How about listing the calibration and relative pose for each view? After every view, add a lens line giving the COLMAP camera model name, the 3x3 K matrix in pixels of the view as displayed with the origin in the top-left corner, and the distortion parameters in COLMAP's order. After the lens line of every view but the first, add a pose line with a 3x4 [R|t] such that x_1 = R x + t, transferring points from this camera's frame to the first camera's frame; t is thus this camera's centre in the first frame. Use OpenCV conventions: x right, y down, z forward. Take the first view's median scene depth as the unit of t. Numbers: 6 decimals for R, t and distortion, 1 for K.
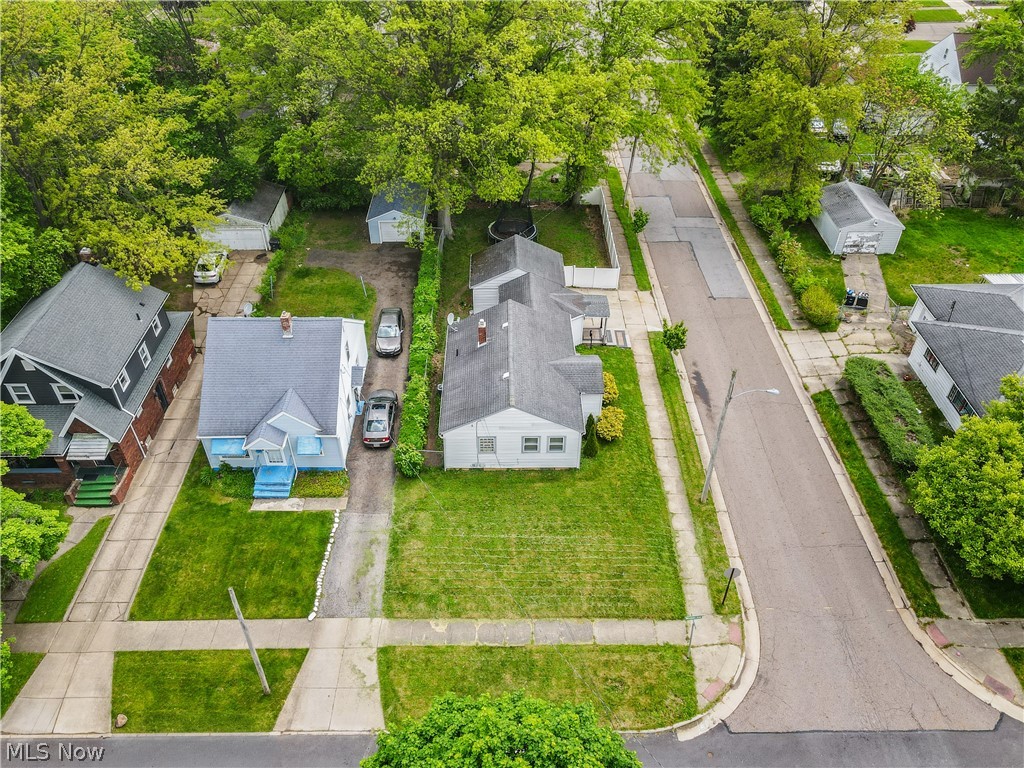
lens RADIAL K [[757.0, 0, 512.0], [0, 757.0, 384.0], [0, 0, 1]] dist [0.004154, 0.010840]
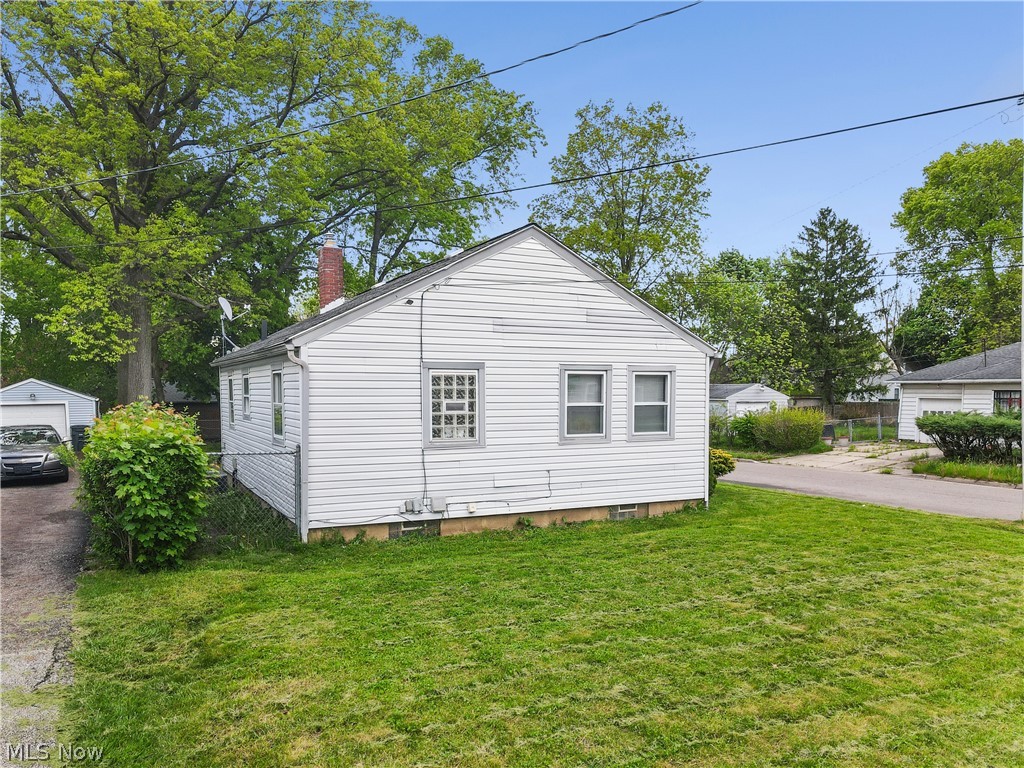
lens RADIAL K [[757.0, 0, 512.0], [0, 757.0, 384.0], [0, 0, 1]] dist [0.004154, 0.010840]
pose [[0.894990, 0.021100, 0.445586, -0.148438], [0.275366, 0.759719, -0.589067, 0.259019], [-0.350950, 0.649909, 0.674131, 0.811562]]
